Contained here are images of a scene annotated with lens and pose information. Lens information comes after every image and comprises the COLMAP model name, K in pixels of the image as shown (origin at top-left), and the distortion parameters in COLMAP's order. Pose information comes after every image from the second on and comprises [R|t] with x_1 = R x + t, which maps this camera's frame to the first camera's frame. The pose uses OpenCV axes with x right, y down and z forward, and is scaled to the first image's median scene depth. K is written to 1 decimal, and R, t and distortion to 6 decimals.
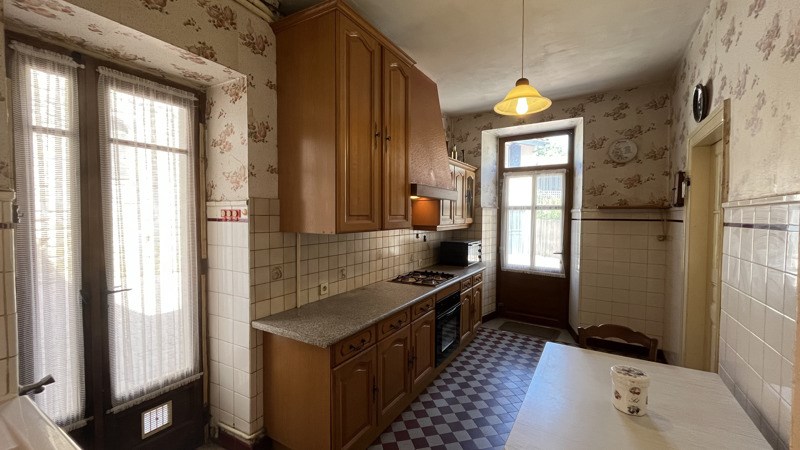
lens RADIAL K [[321.0, 0, 401.5], [0, 321.0, 226.8], [0, 0, 1]] dist [0.000196, -0.000033]
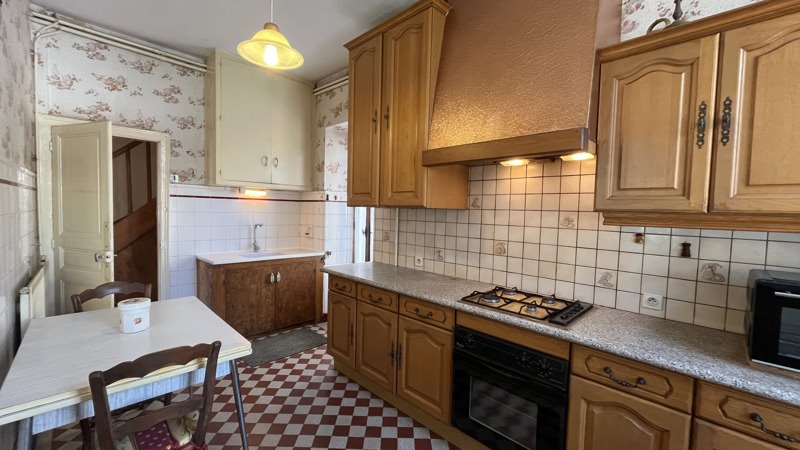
lens RADIAL K [[321.0, 0, 401.2], [0, 321.0, 224.4], [0, 0, 1]] dist [0.000196, -0.000033]
pose [[-0.235525, 0.037634, -0.971139, 0.852566], [-0.062741, 0.996577, 0.053836, 0.007033], [0.969841, 0.073610, -0.232357, 1.179369]]
